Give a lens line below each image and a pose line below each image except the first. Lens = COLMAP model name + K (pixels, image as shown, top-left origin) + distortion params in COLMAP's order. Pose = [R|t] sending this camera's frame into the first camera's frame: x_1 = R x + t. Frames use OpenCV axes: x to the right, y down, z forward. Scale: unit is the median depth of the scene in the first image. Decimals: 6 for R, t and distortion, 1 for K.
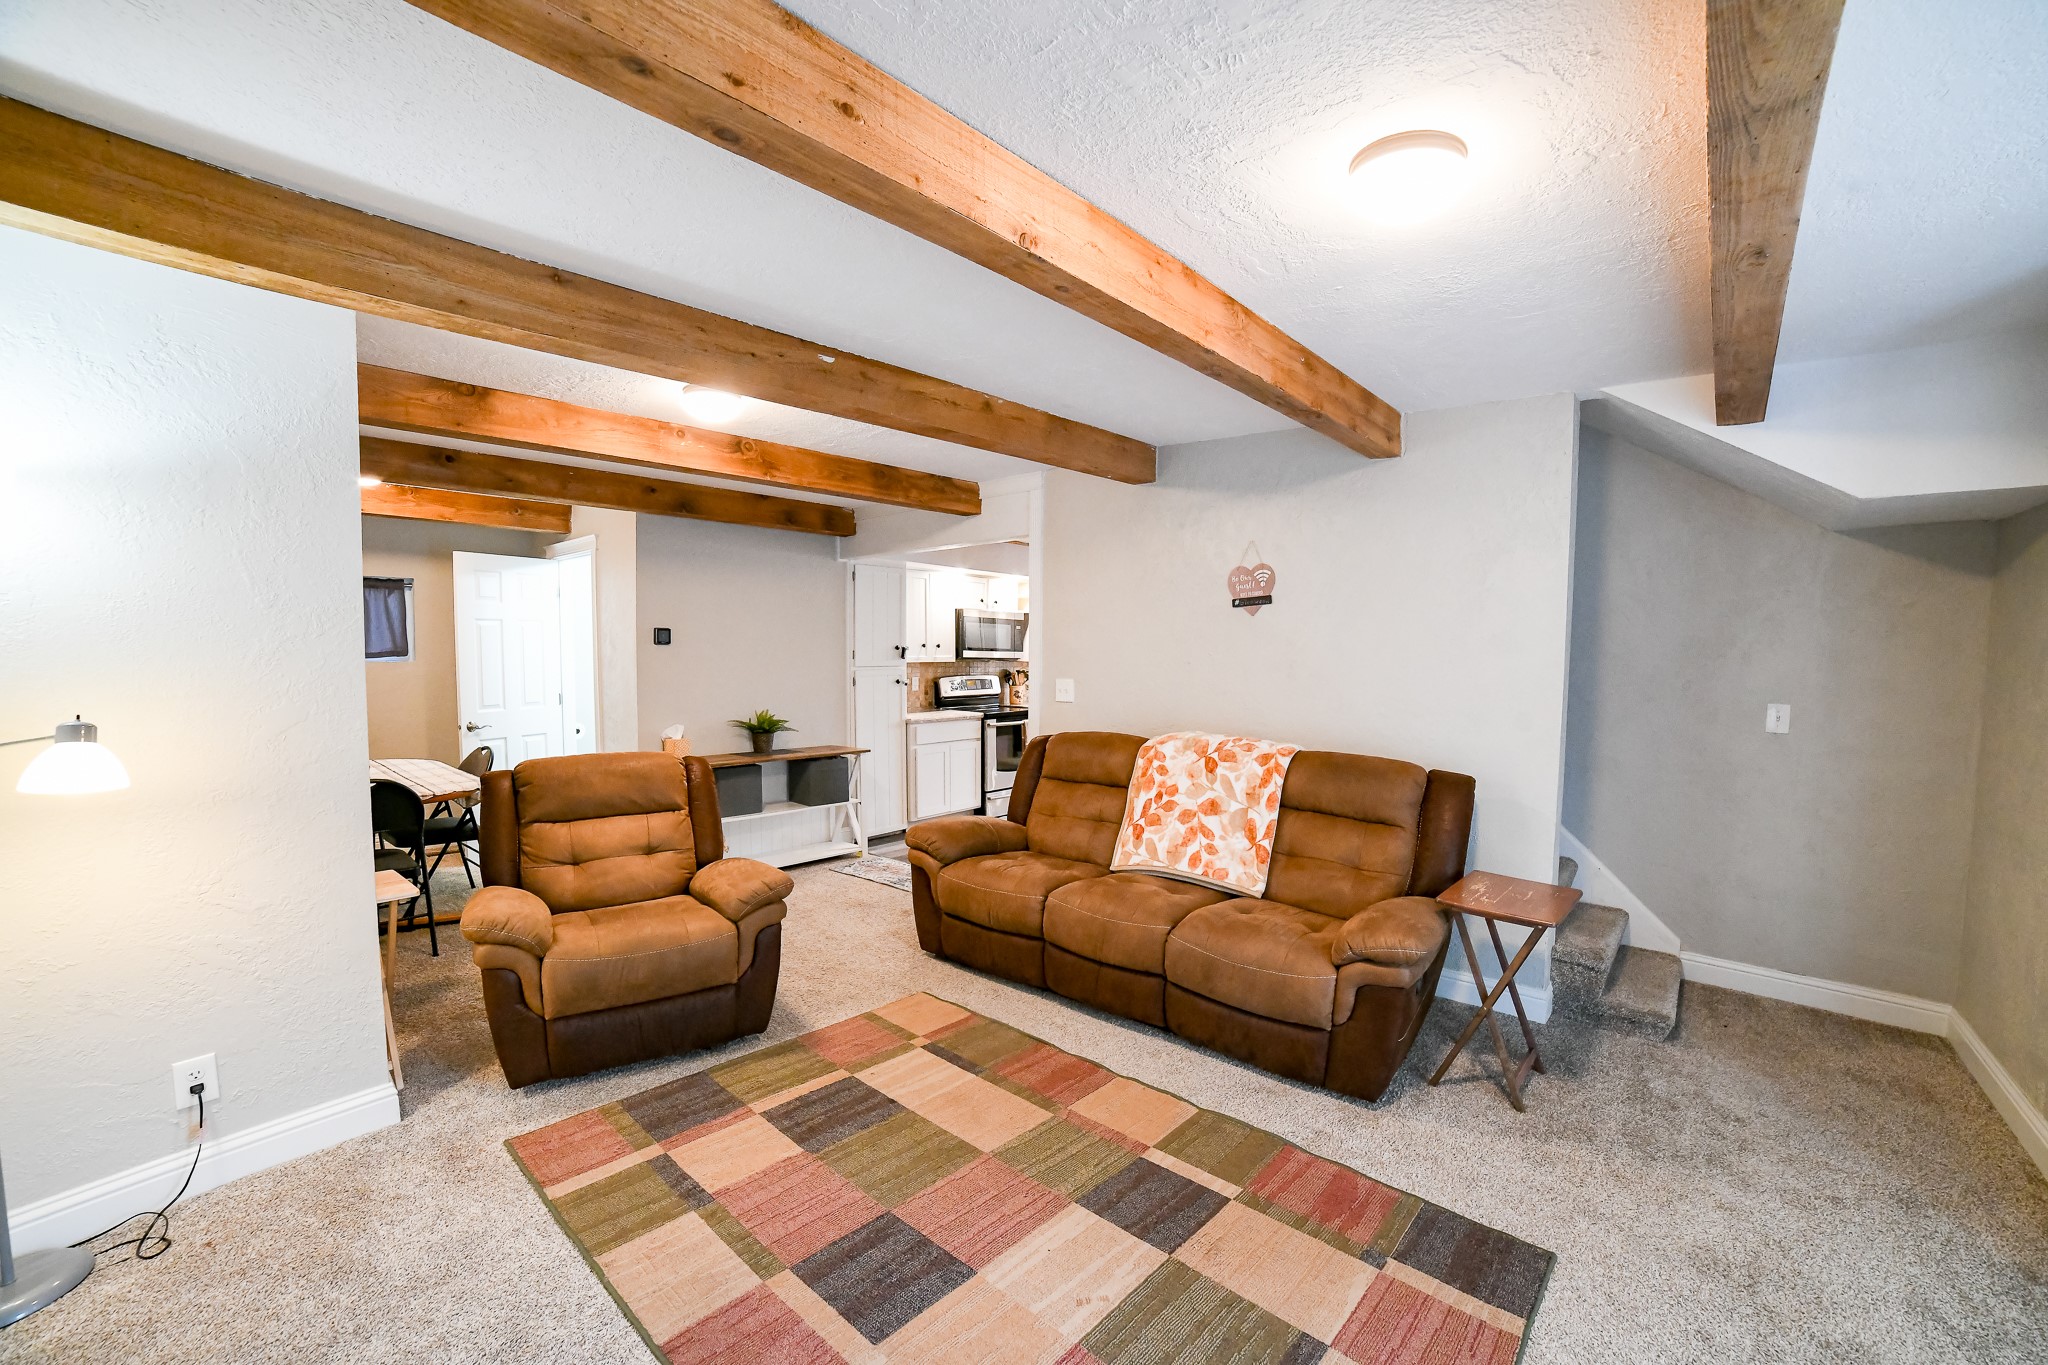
lens RADIAL K [[834.2, 0, 1039.3], [0, 834.2, 693.3], [0, 0, 1]] dist [-0.104842, 0.032971]
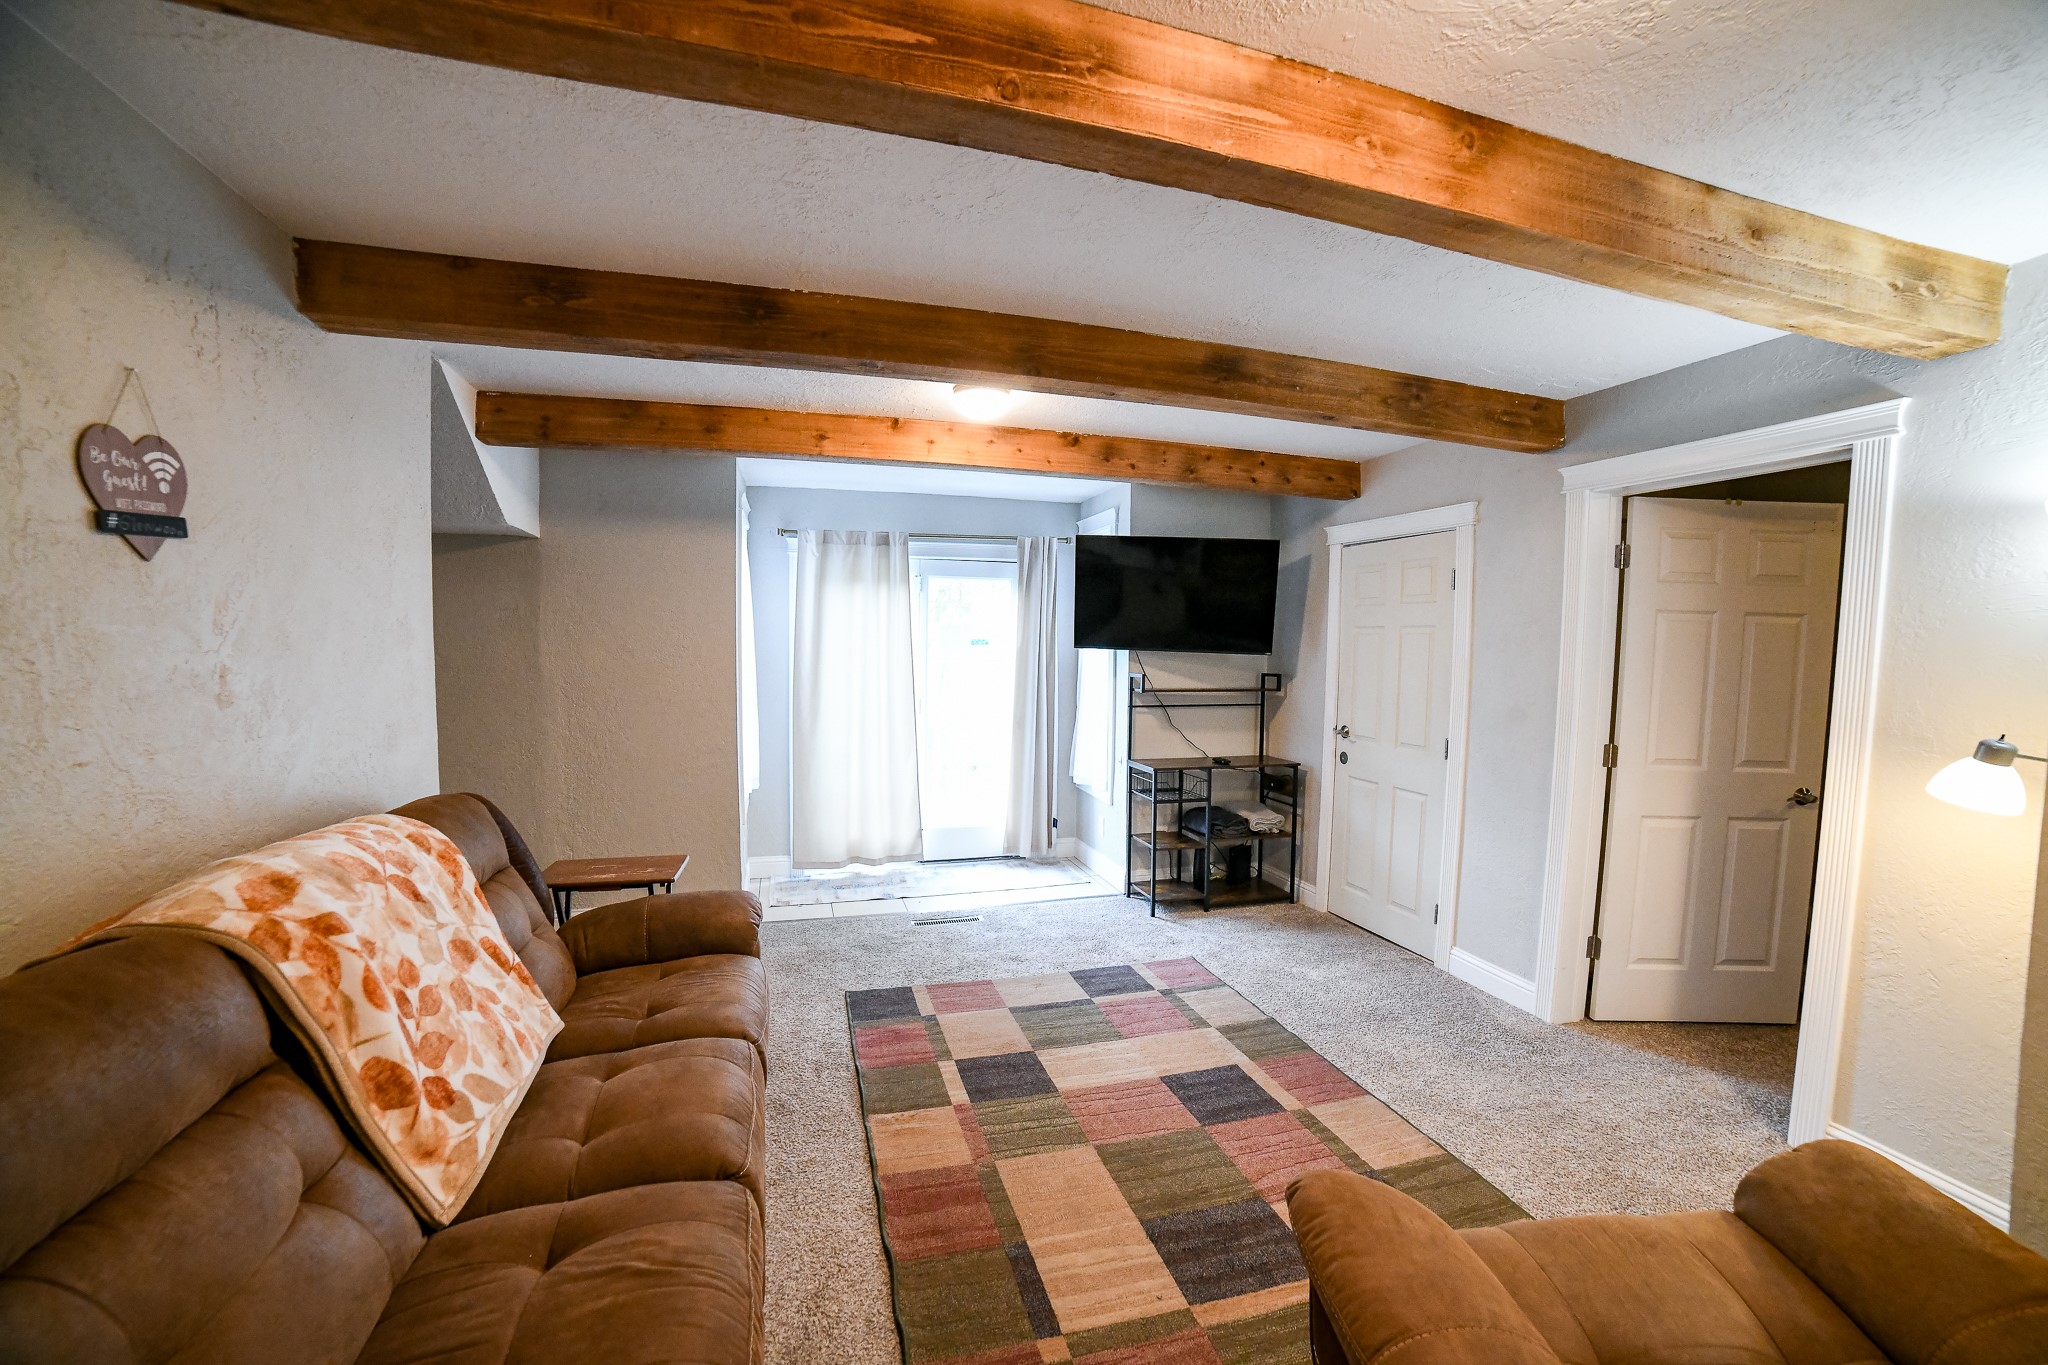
lens RADIAL K [[834.2, 0, 1039.3], [0, 834.2, 693.3], [0, 0, 1]] dist [-0.104842, 0.032971]
pose [[-0.838459, -0.053472, 0.542335, -0.462990], [0.010840, 0.993341, 0.114697, -0.099946], [-0.544857, 0.102048, -0.832296, 1.596120]]
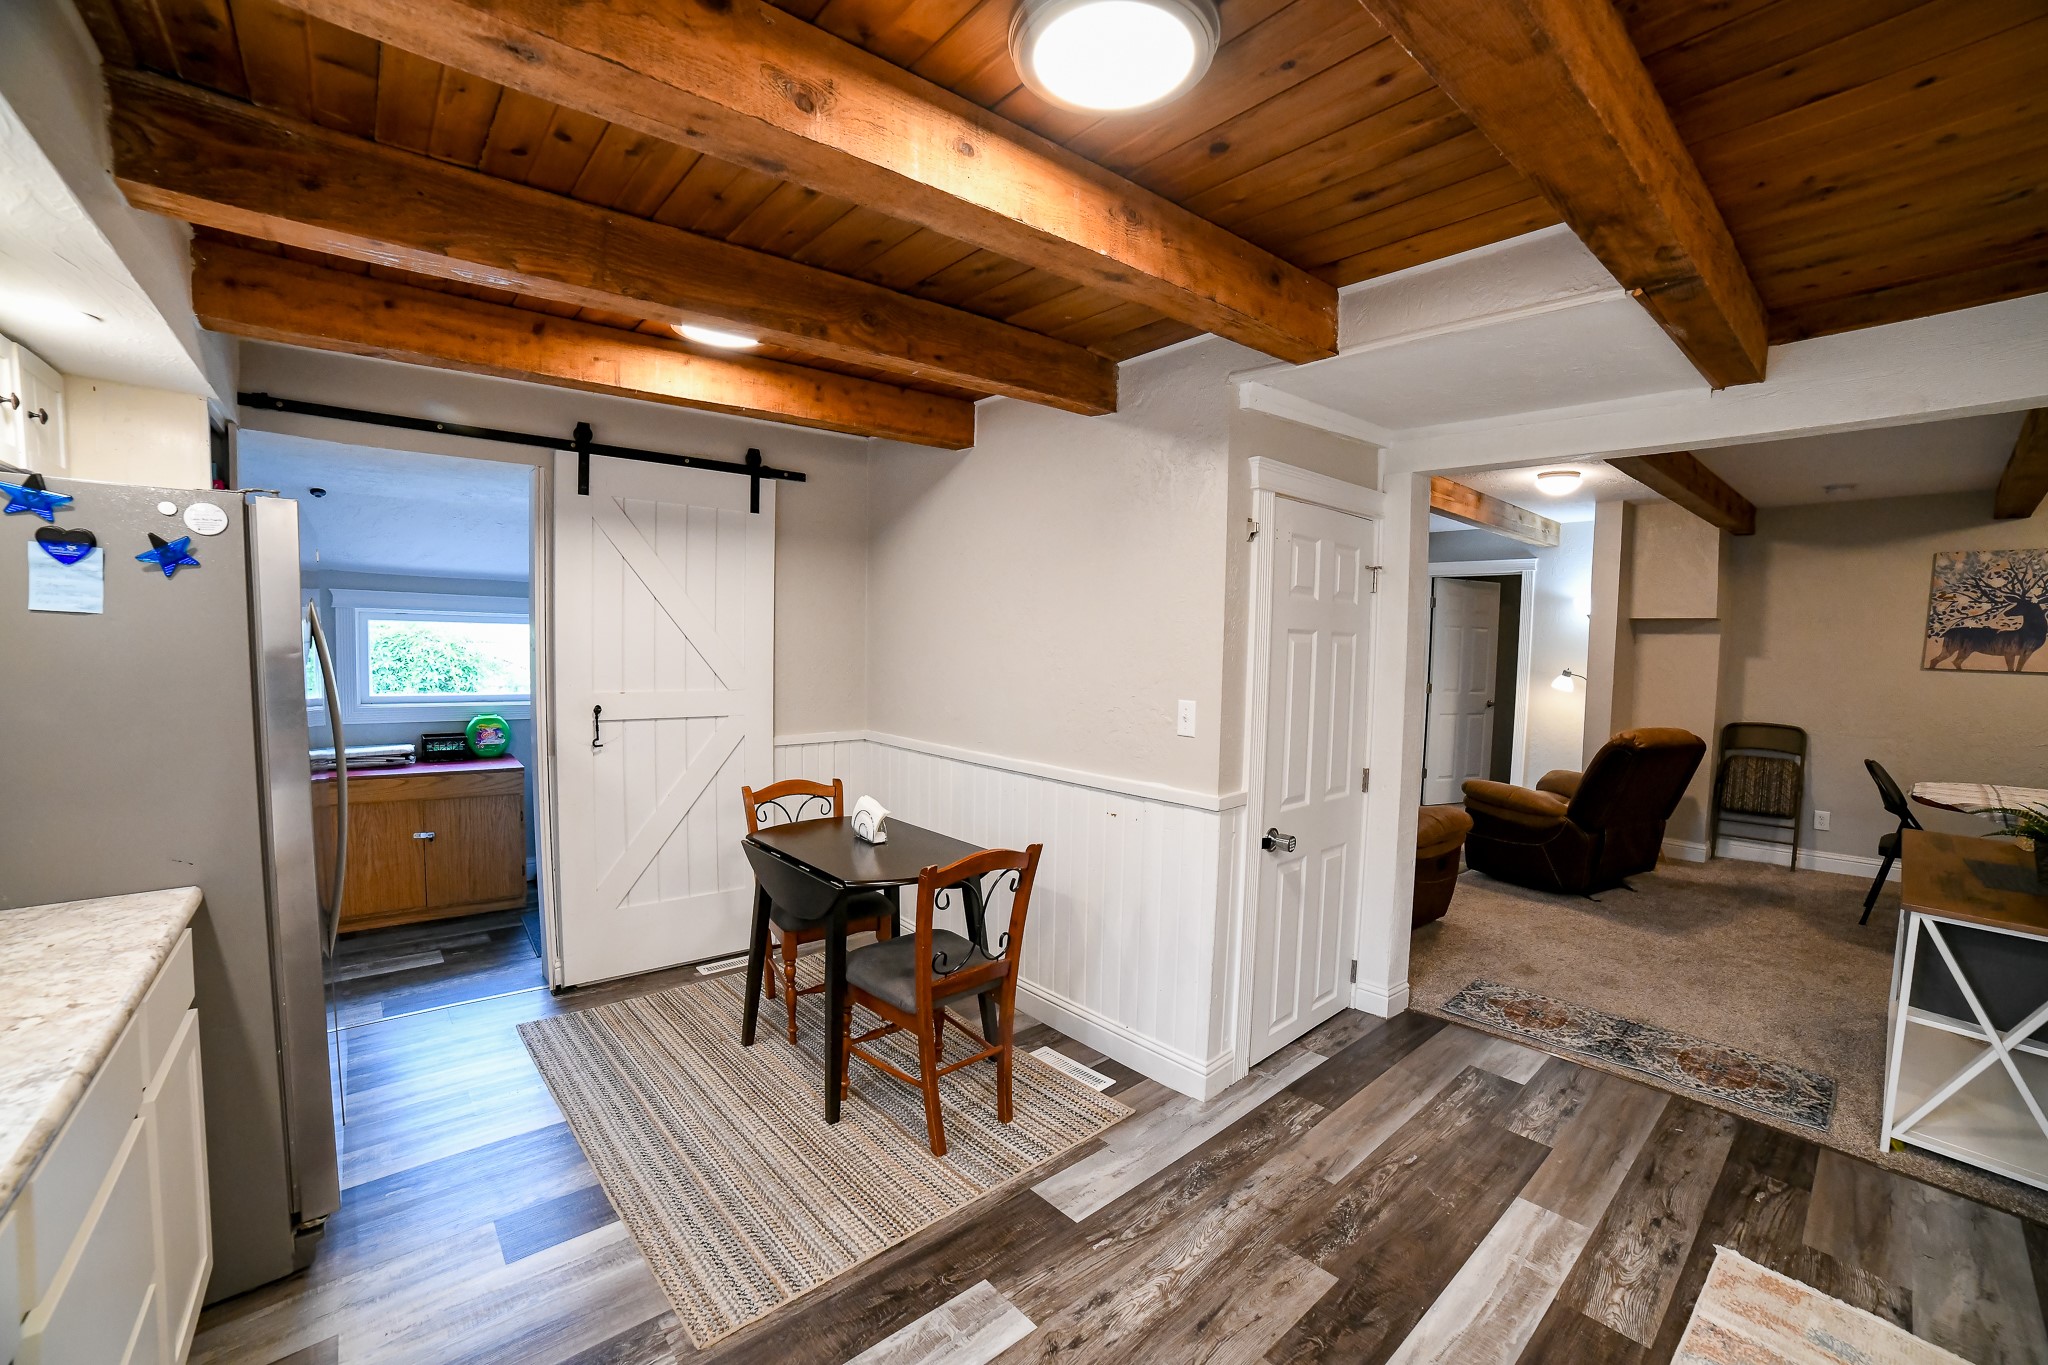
lens RADIAL K [[834.2, 0, 1039.3], [0, 834.2, 693.3], [0, 0, 1]] dist [-0.104842, 0.032971]
pose [[-0.990585, -0.027435, 0.134120, 0.379371], [-0.011746, 0.993133, 0.116400, -0.158219], [-0.136392, 0.113728, -0.984105, 3.062941]]
